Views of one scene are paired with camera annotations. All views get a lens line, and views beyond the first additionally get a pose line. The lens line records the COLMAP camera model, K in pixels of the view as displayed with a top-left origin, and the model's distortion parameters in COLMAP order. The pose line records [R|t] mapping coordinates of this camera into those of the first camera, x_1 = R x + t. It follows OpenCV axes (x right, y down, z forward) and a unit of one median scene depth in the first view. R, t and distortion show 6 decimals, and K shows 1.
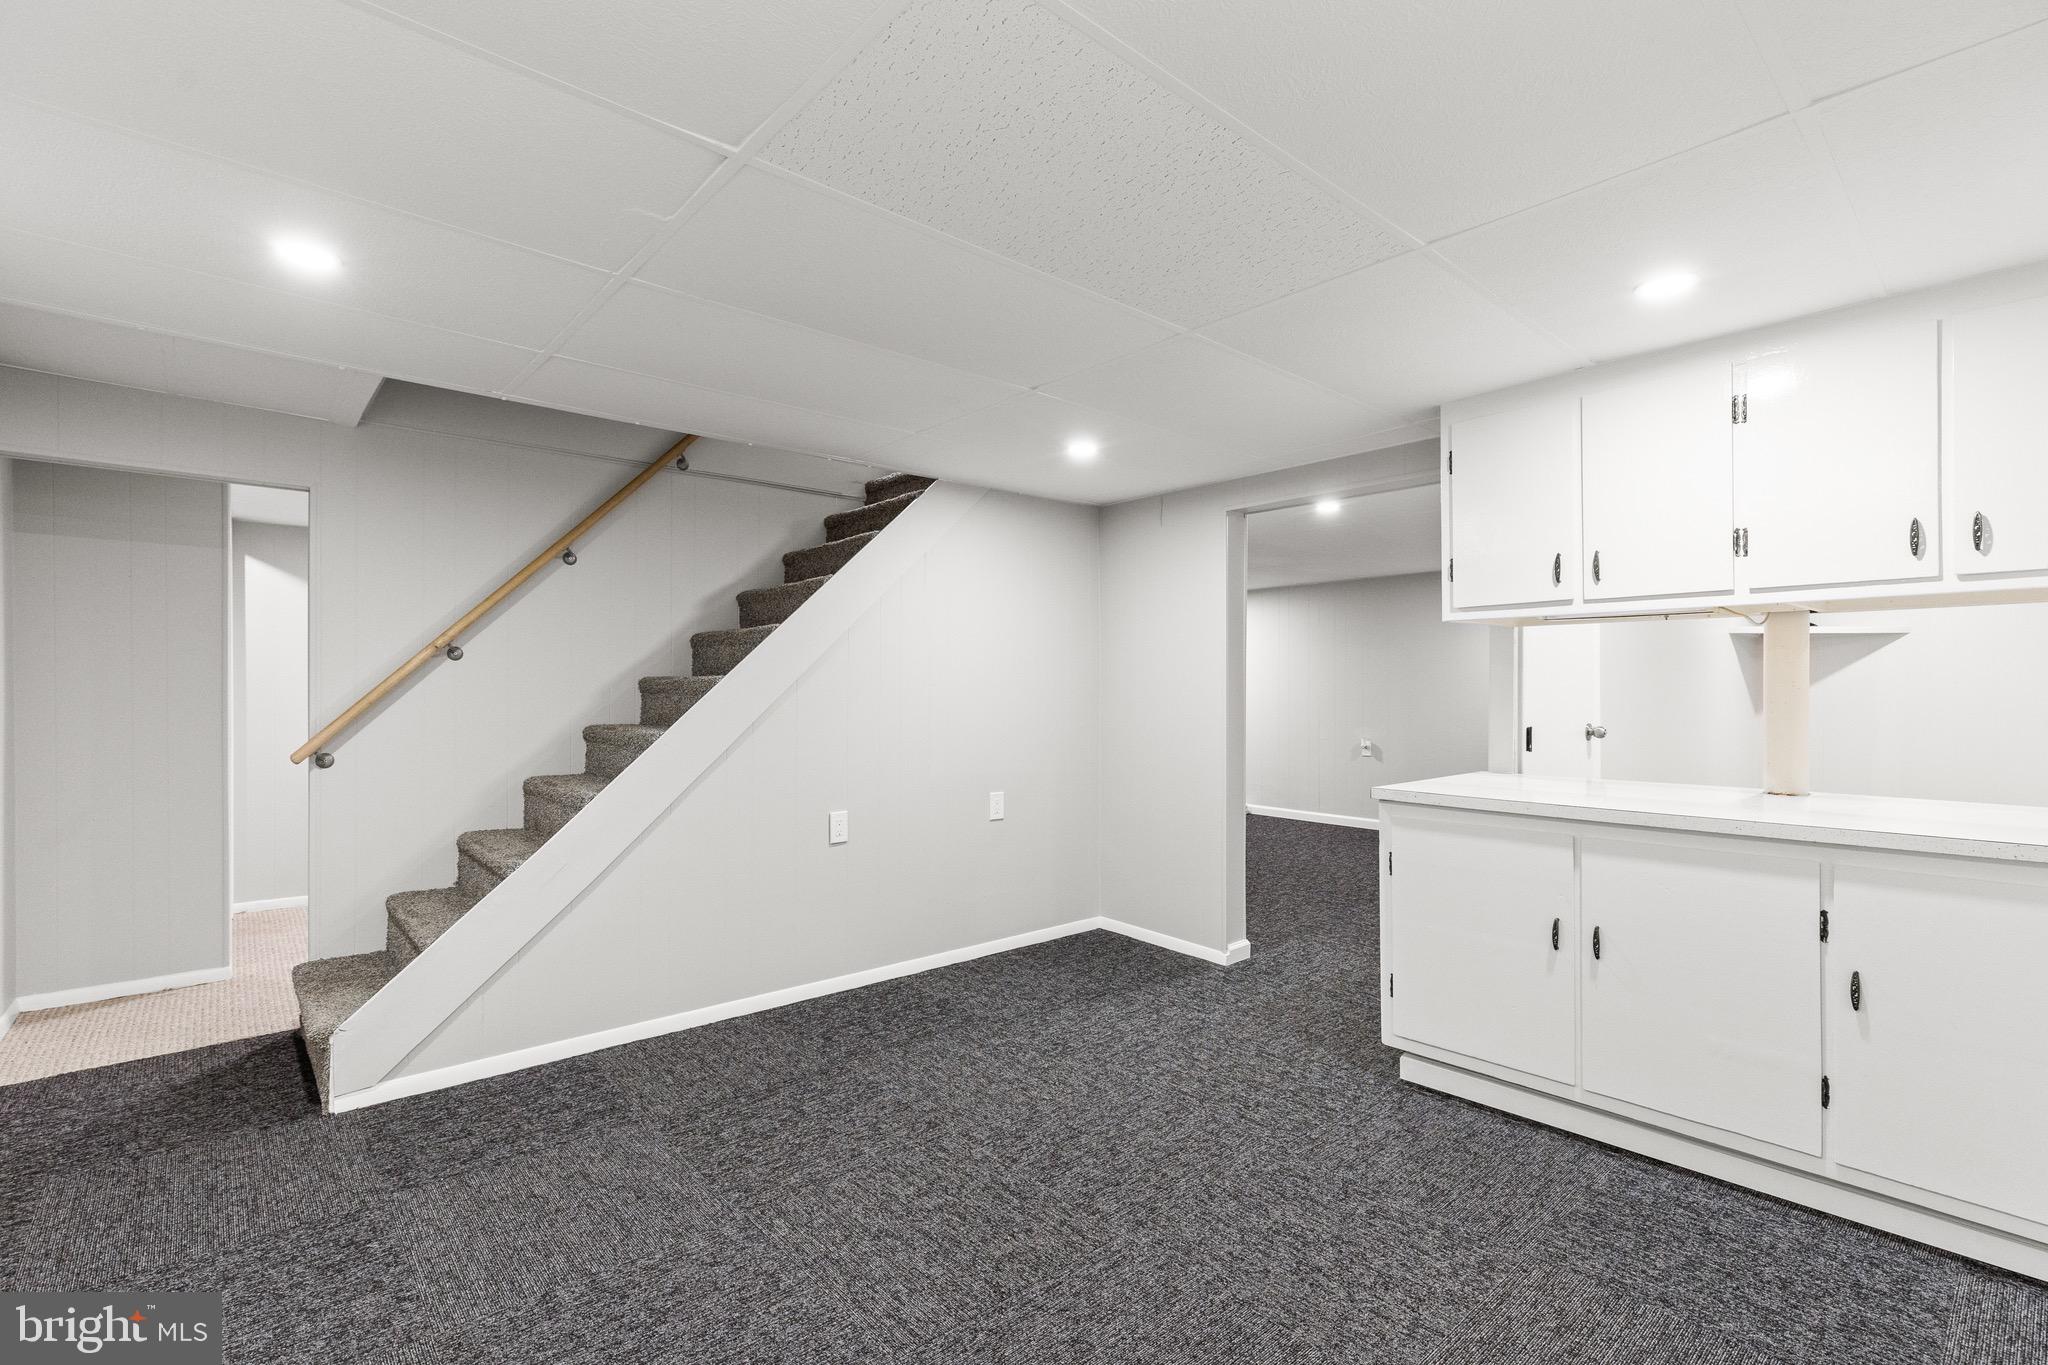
lens RADIAL K [[927.7, 0, 1009.9], [0, 927.7, 694.5], [0, 0, 1]] dist [0.003648, 0.000193]
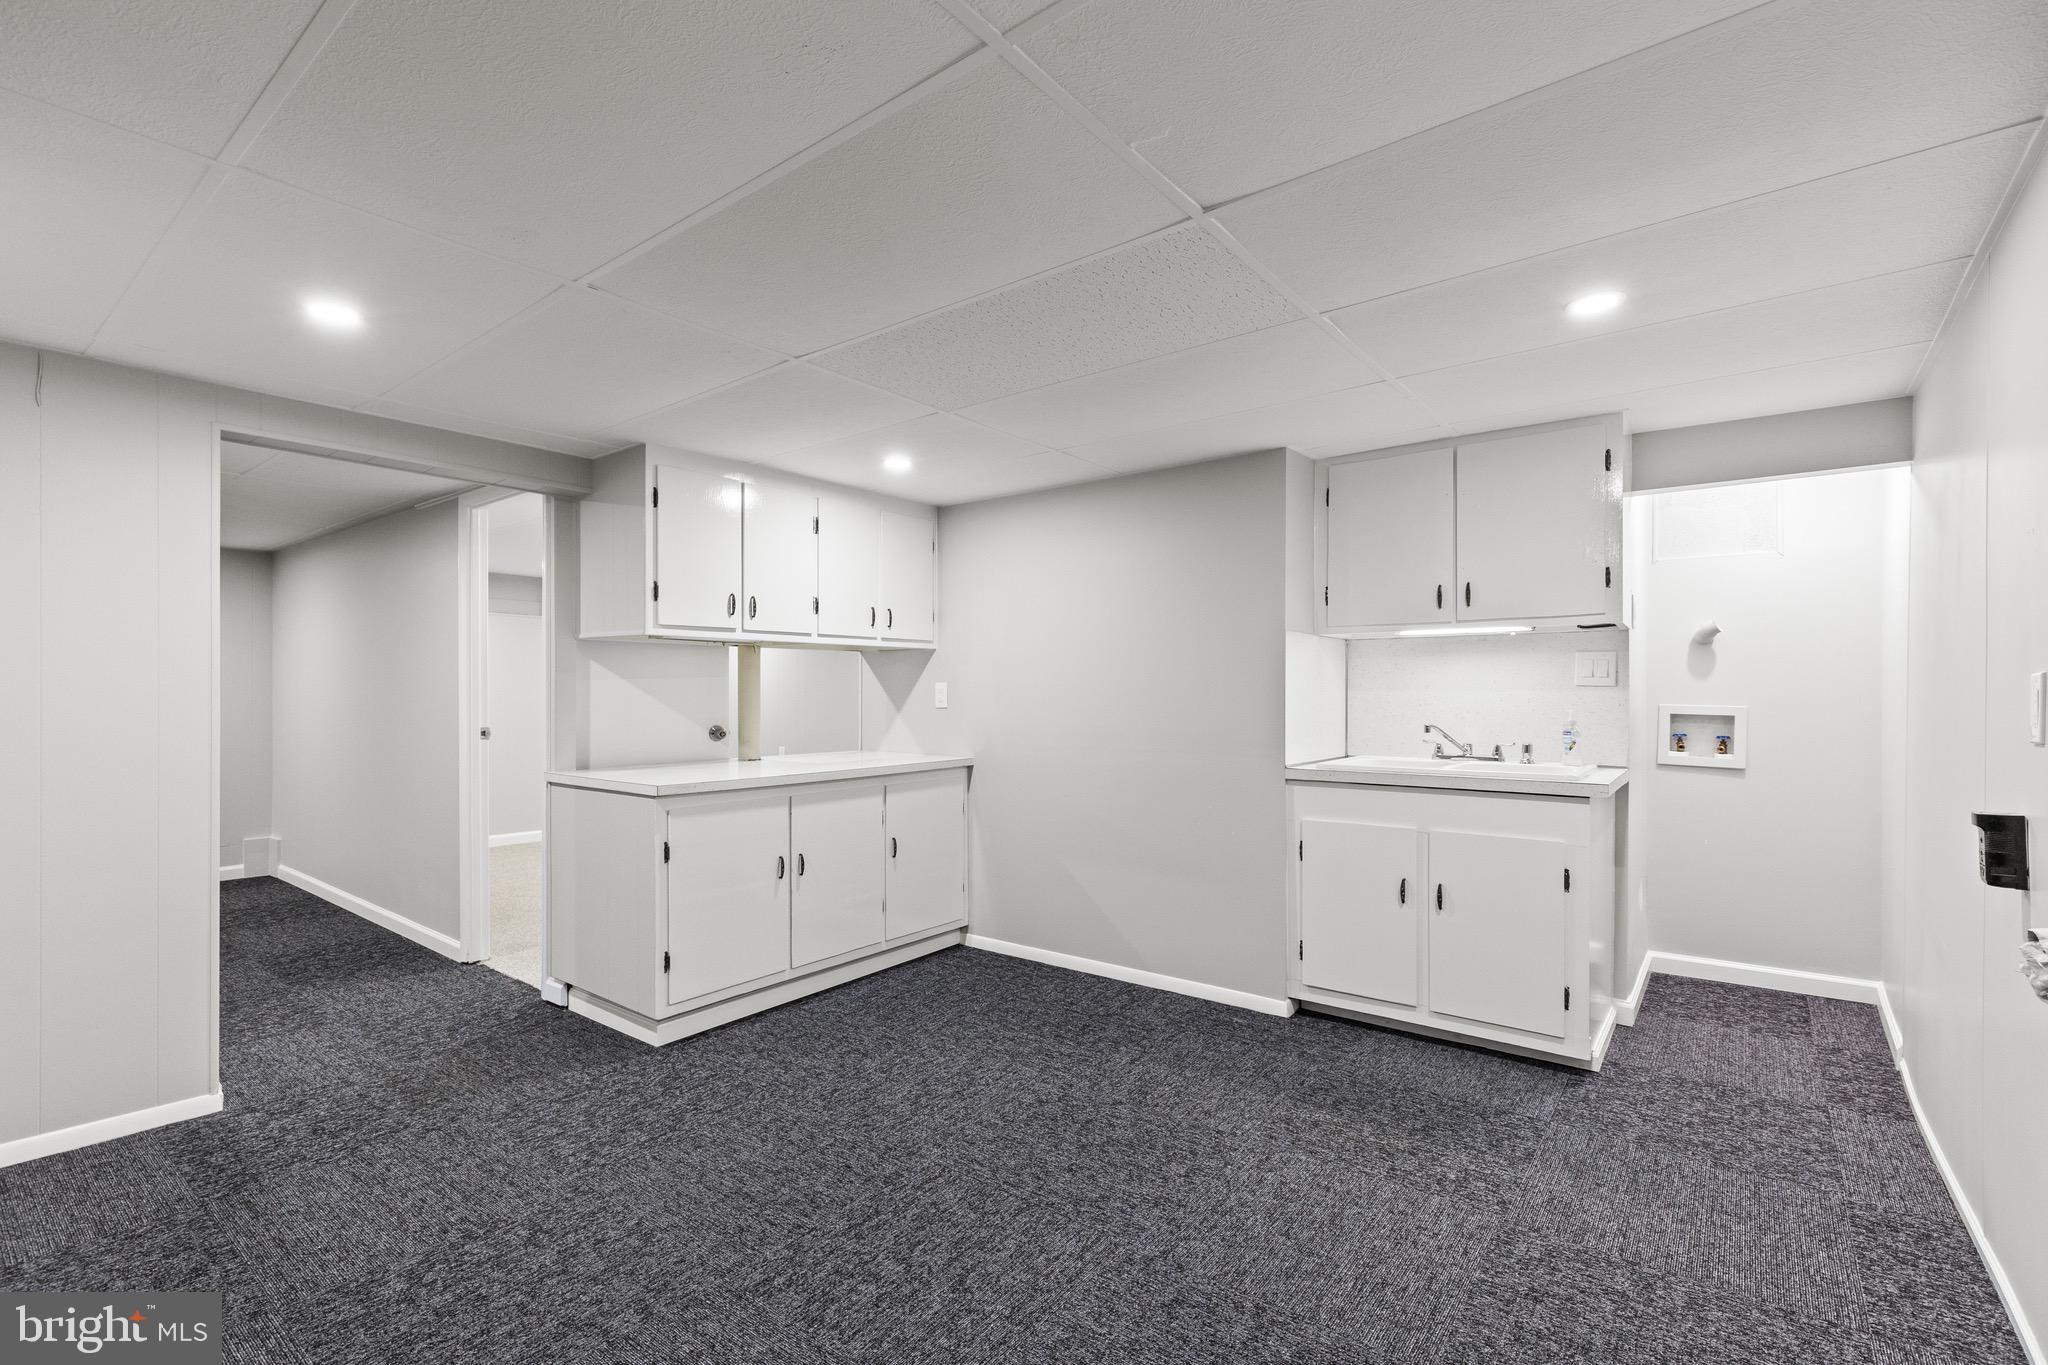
lens RADIAL K [[927.7, 0, 1009.9], [0, 927.7, 694.5], [0, 0, 1]] dist [0.003648, 0.000193]
pose [[-0.188112, -0.002391, 0.982145, -0.864095], [0.007985, 0.999960, 0.003964, -0.007800], [-0.982115, 0.008588, -0.188086, 0.922732]]
